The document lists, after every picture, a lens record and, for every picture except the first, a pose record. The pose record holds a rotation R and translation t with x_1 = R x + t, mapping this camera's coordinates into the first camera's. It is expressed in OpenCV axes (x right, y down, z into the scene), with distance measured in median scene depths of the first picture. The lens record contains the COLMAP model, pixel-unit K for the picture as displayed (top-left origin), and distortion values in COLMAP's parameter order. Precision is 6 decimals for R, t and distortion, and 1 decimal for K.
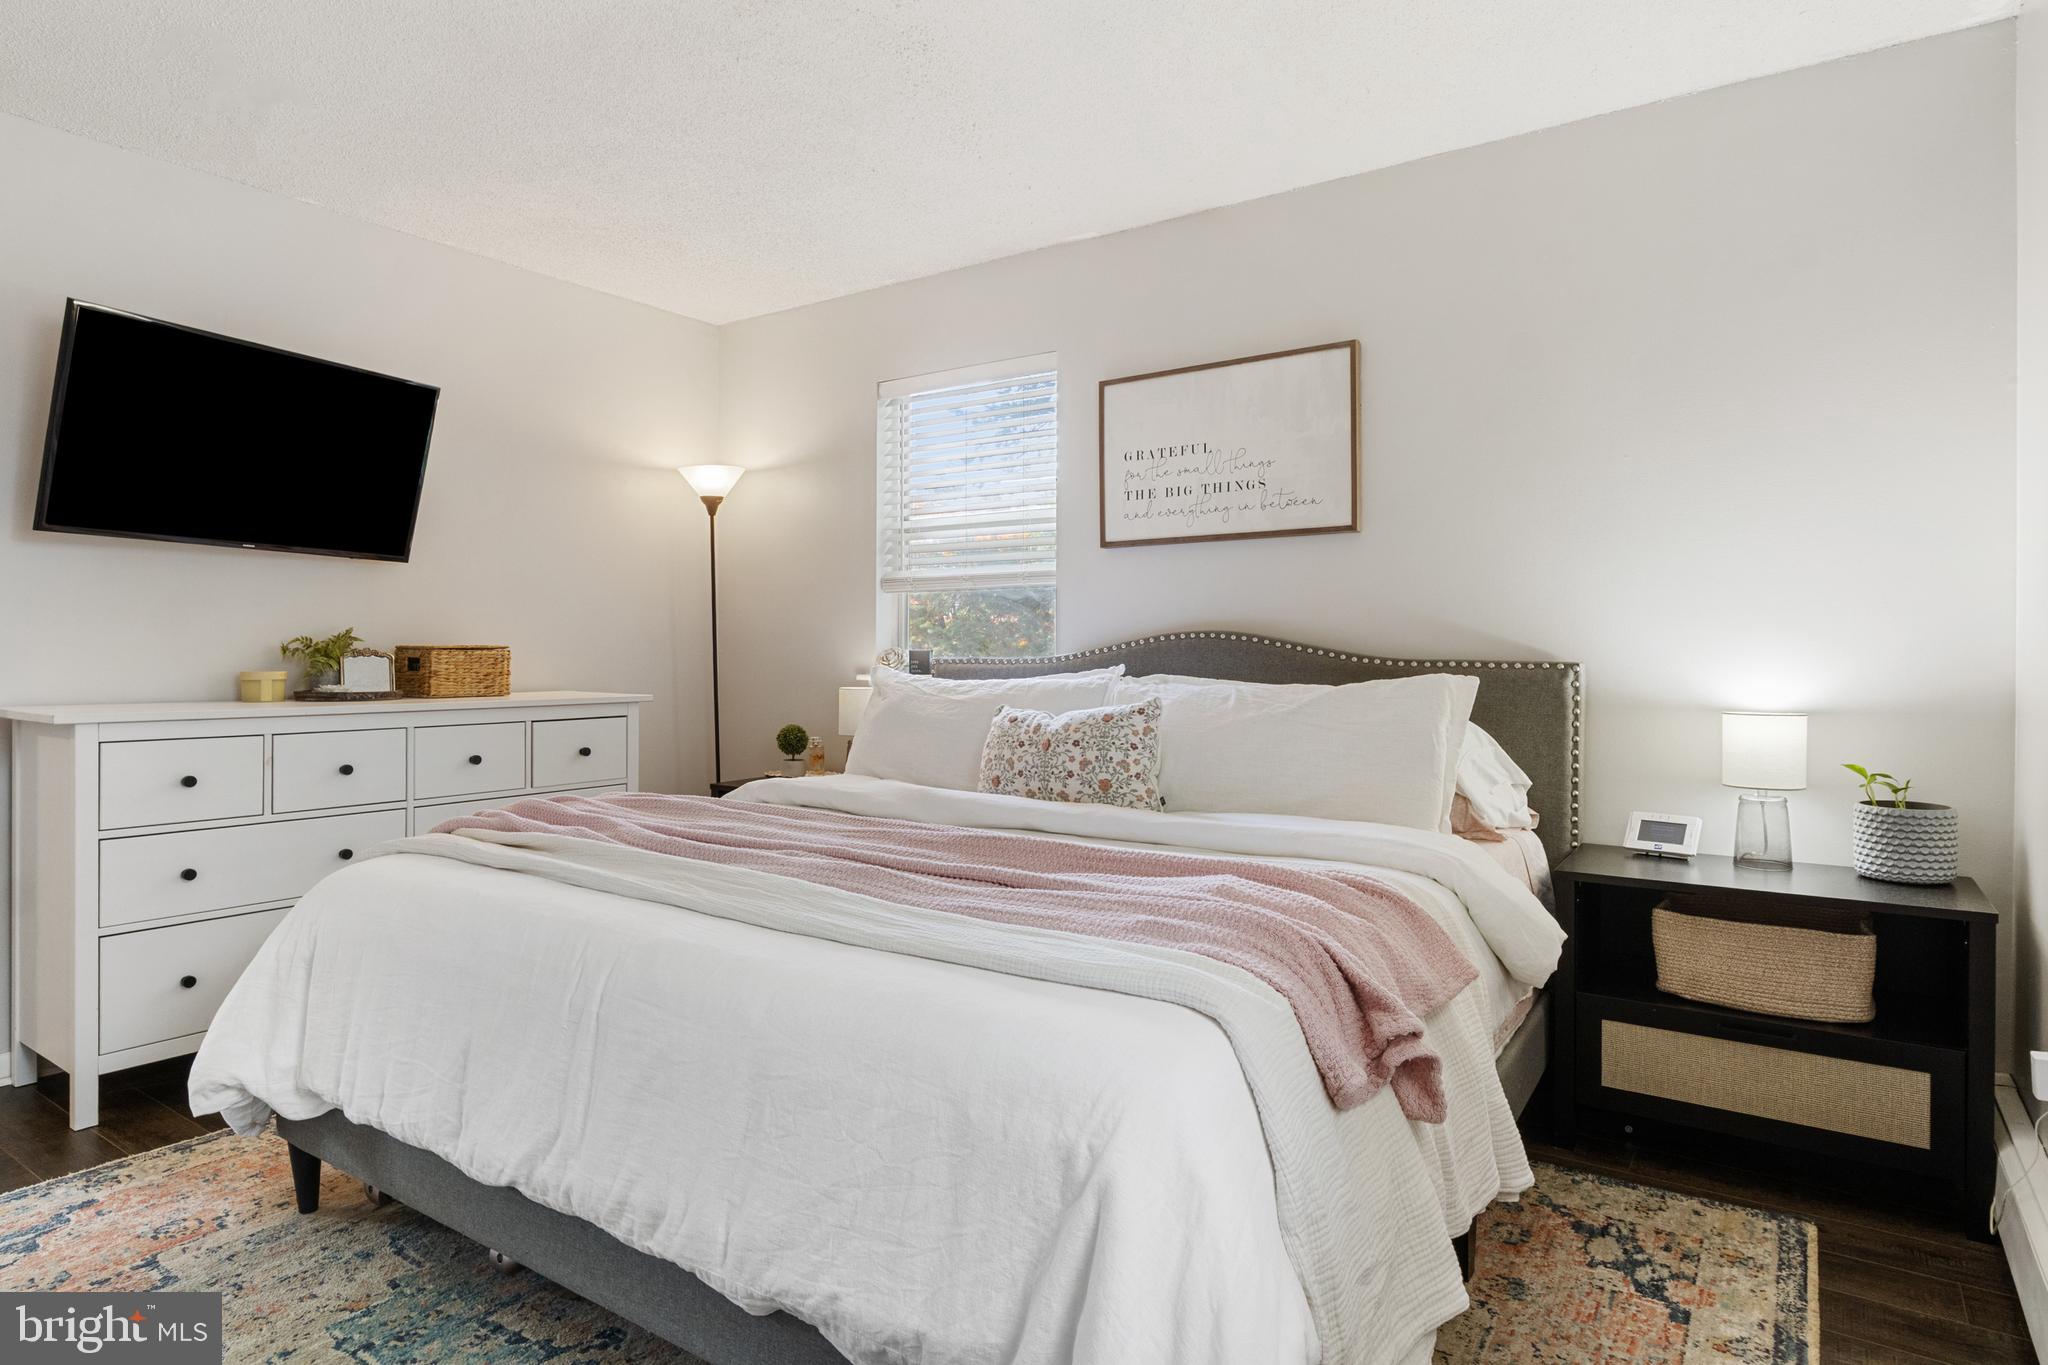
lens RADIAL K [[1138.6, 0, 1025.0], [0, 1138.6, 651.1], [0, 0, 1]] dist [-0.000861, -0.000275]
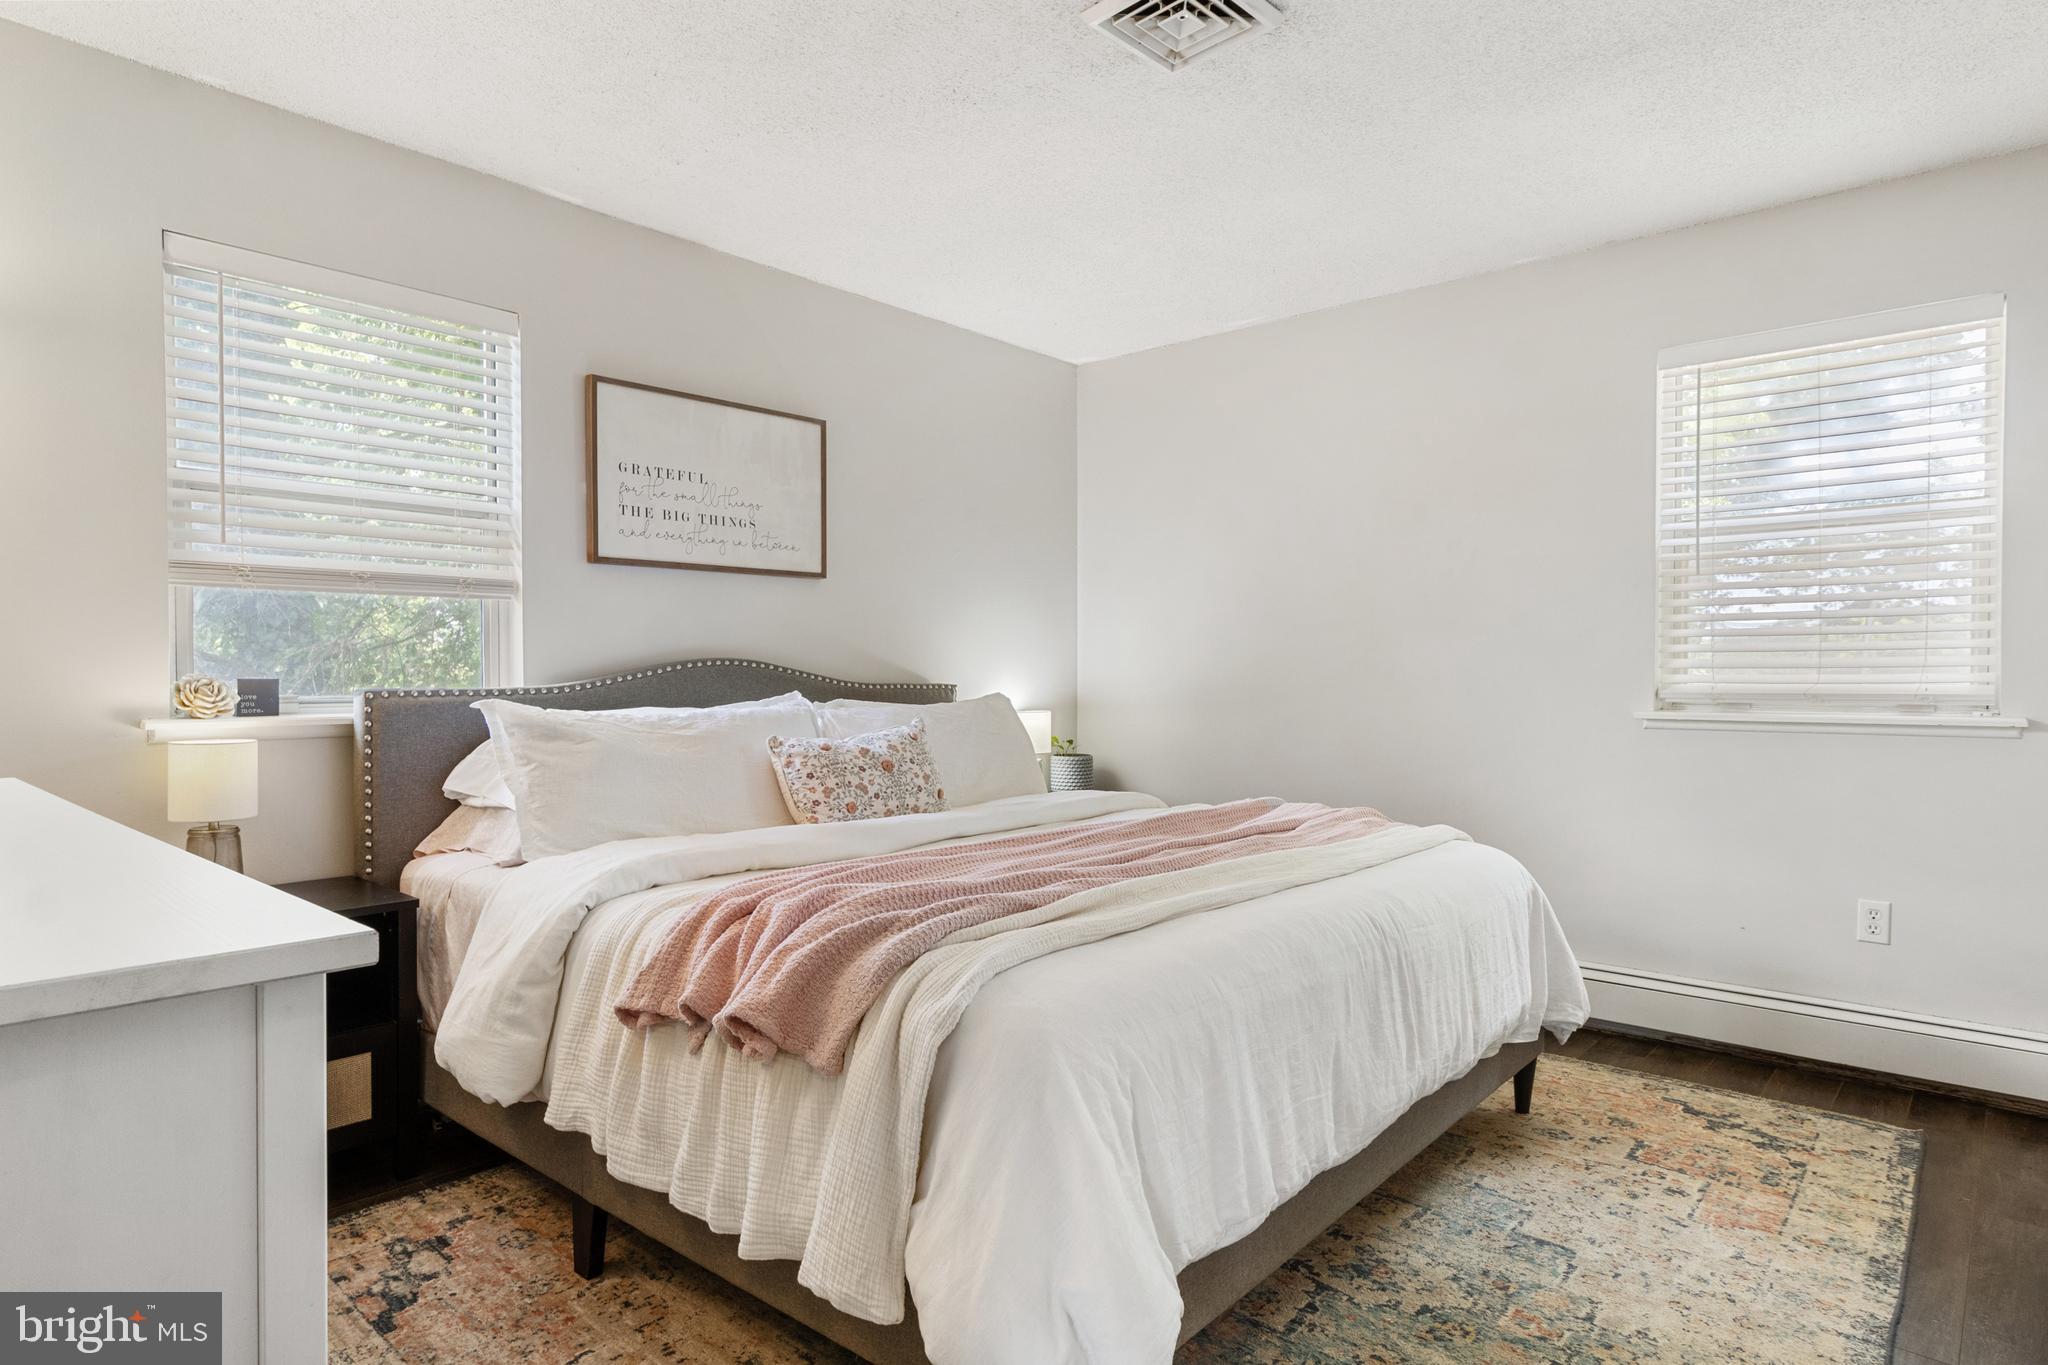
lens RADIAL K [[1110.7, 0, 1024.0], [0, 1110.7, 682.5], [0, 0, 1]] dist [-0.001545, -0.000016]
pose [[0.130751, -0.010471, 0.991360, -0.804572], [0.001817, 0.999945, 0.010322, -0.005517], [-0.991414, 0.000451, 0.130763, 0.592857]]
